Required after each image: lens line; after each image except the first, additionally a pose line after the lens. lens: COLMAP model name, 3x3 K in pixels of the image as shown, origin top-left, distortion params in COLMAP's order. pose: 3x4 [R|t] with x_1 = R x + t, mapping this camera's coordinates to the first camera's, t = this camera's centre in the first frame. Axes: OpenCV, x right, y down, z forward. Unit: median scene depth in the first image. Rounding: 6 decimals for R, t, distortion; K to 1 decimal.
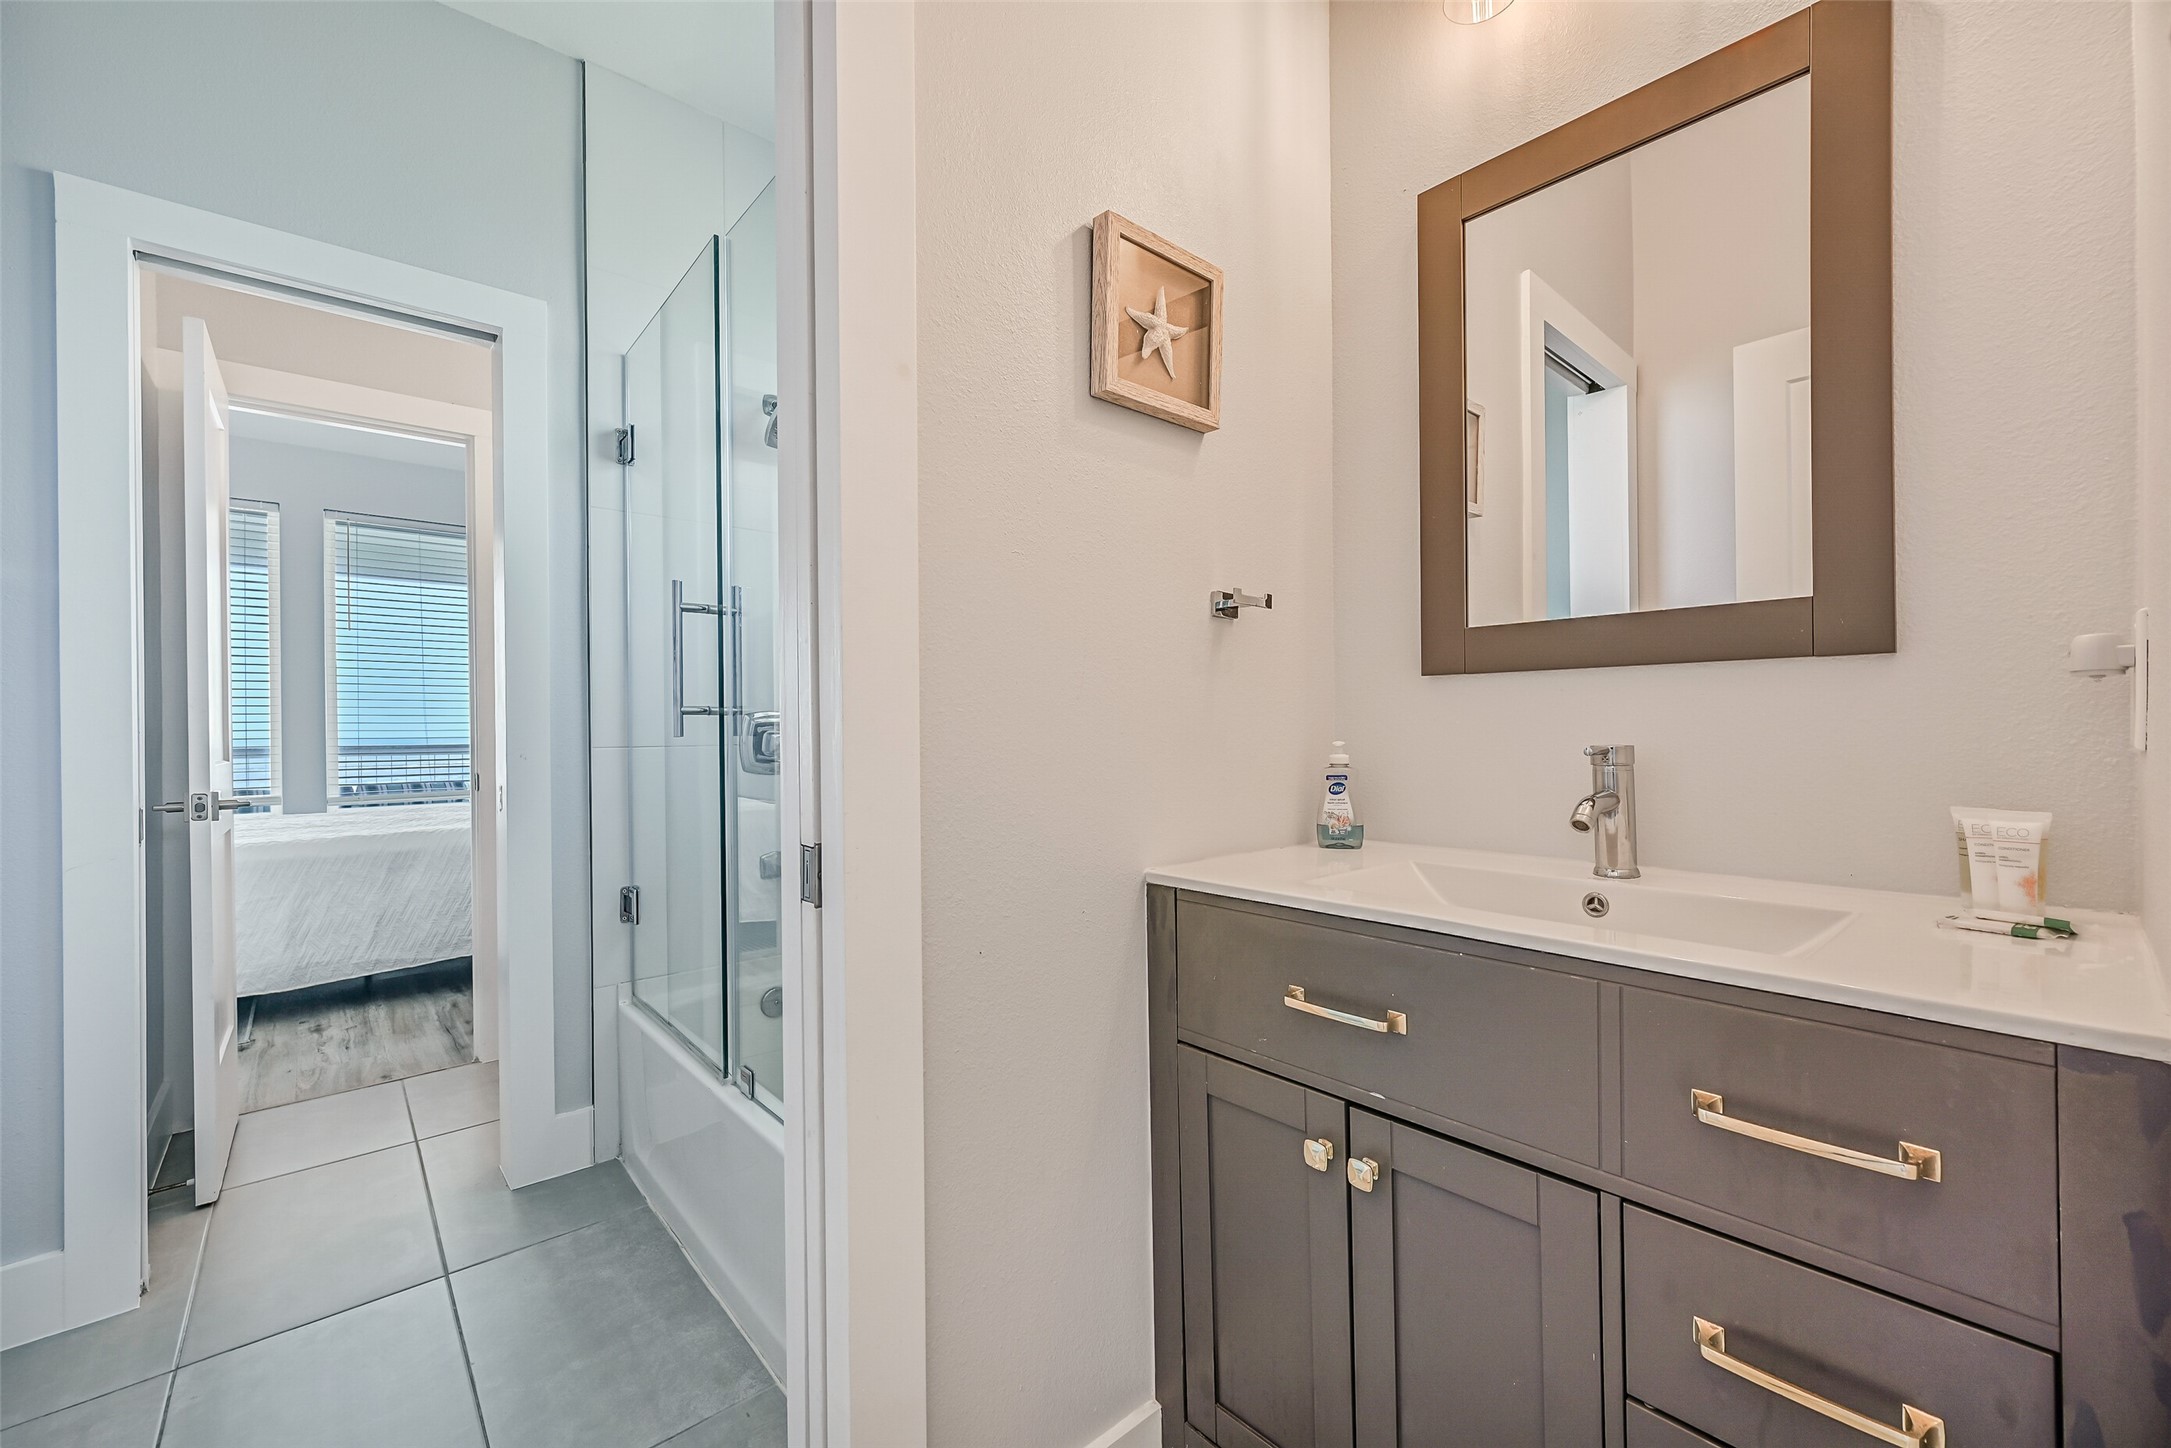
lens RADIAL K [[869.8, 0, 1080.3], [0, 869.8, 730.8], [0, 0, 1]] dist [-0.000345, 0.001734]
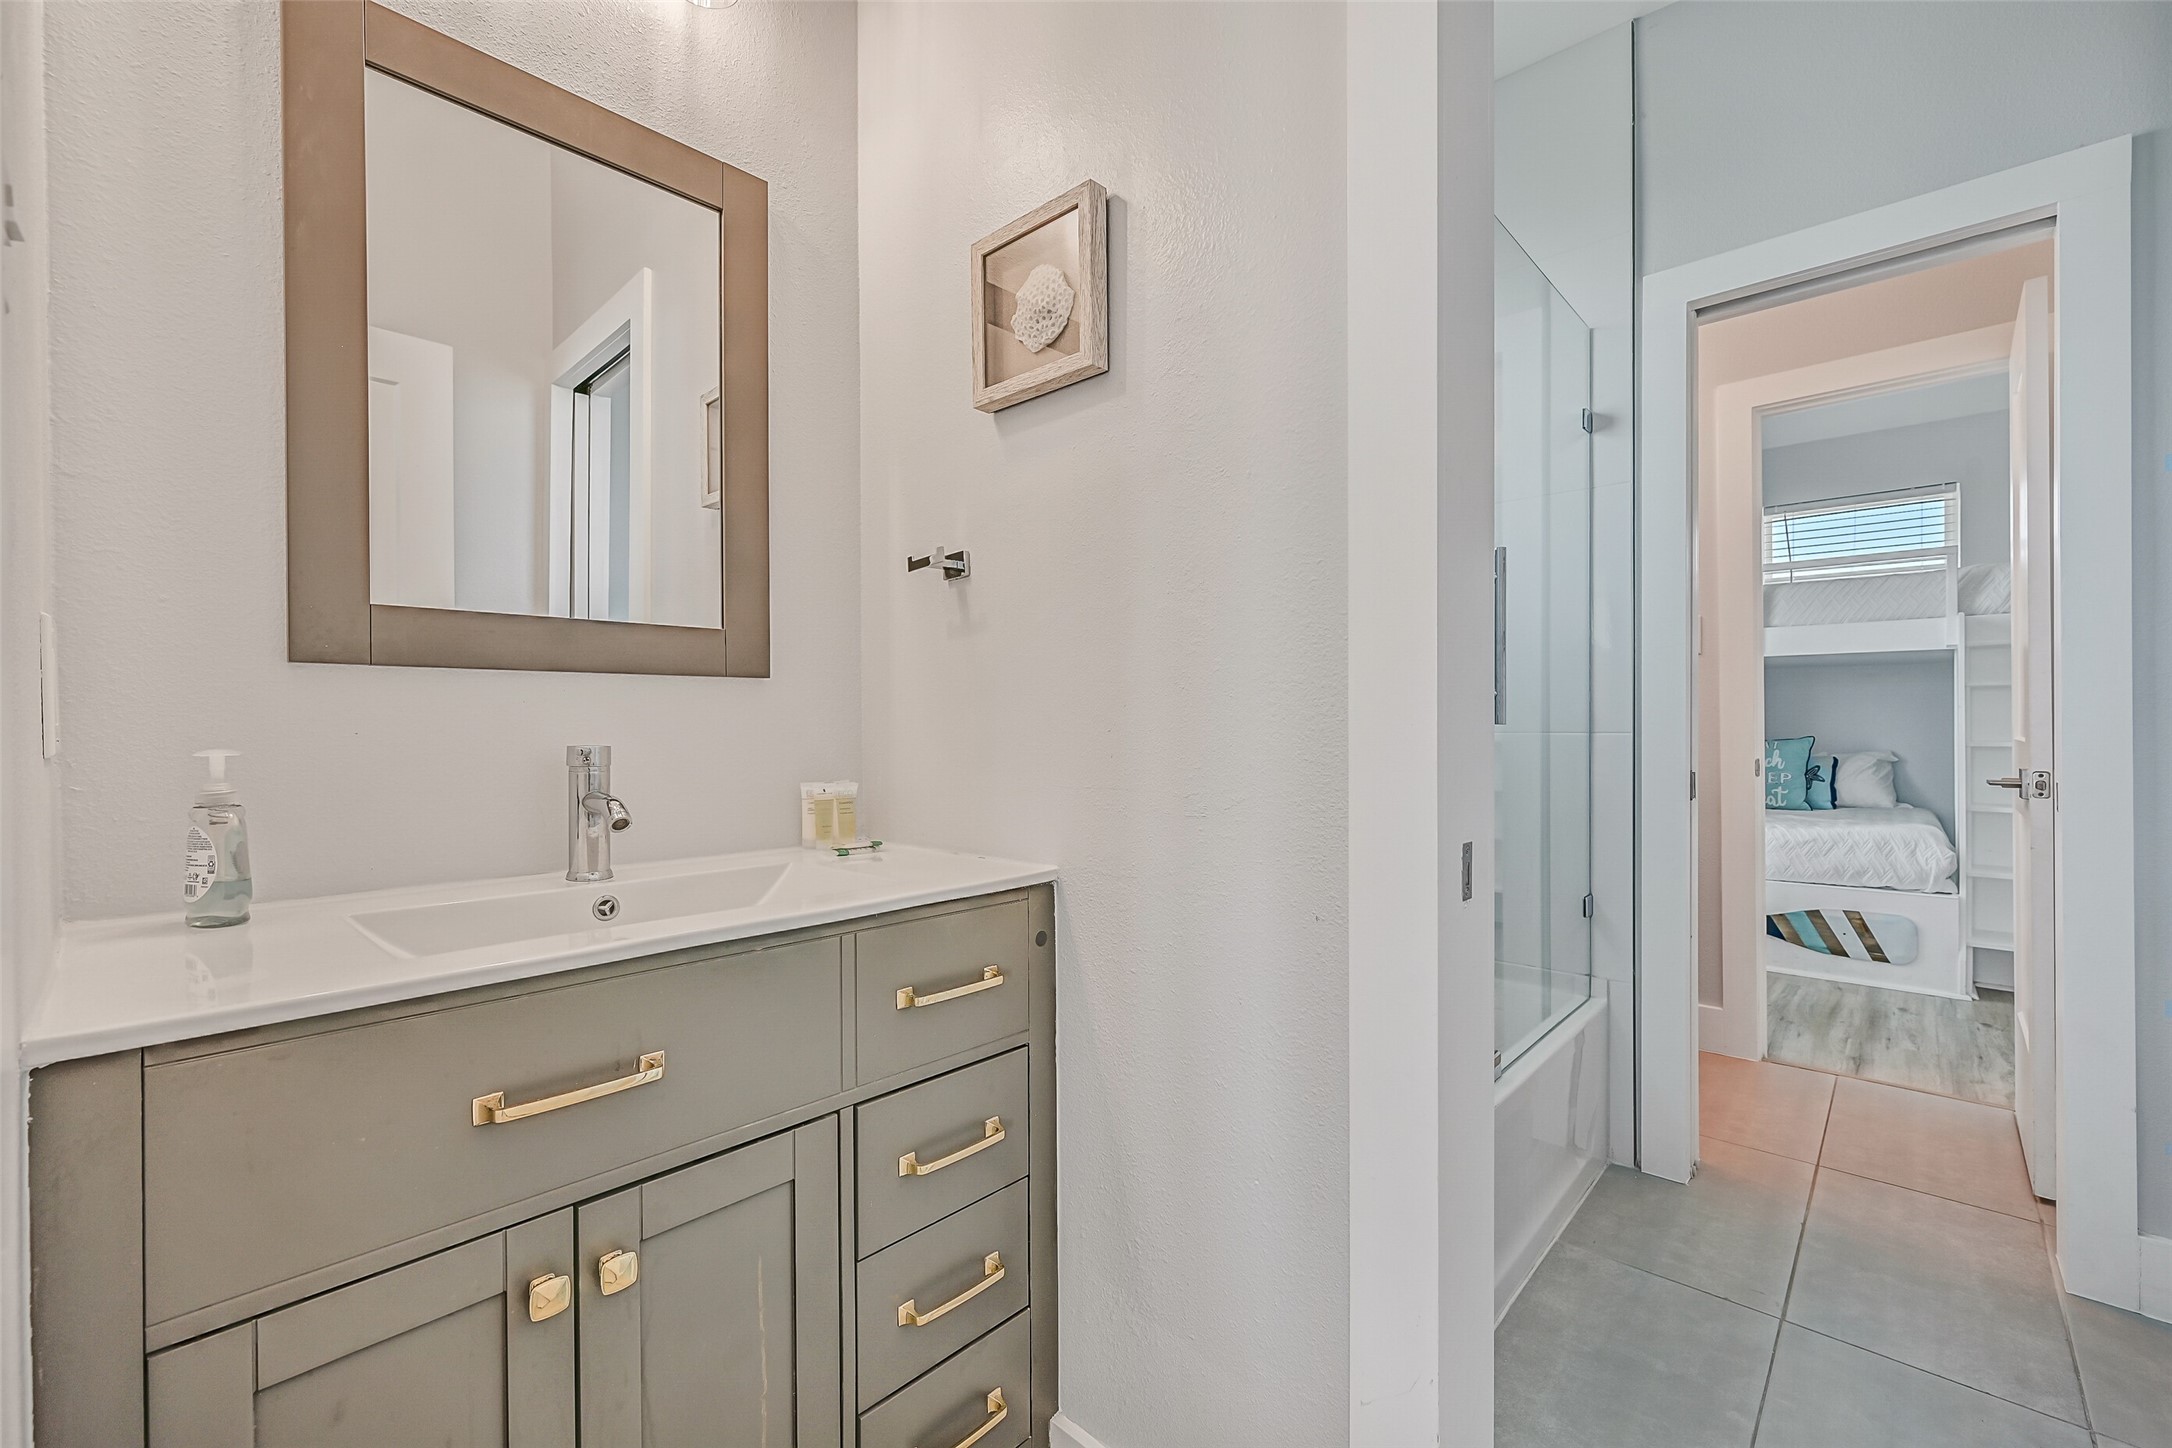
lens RADIAL K [[891.1, 0, 1079.3], [0, 891.1, 716.1], [0, 0, 1]] dist [-0.012326, -0.000278]
pose [[-0.086659, 0.013503, 0.996147, -0.499842], [0.013513, 0.999832, -0.012377, -0.000331], [-0.996146, 0.012388, -0.086827, 0.568542]]
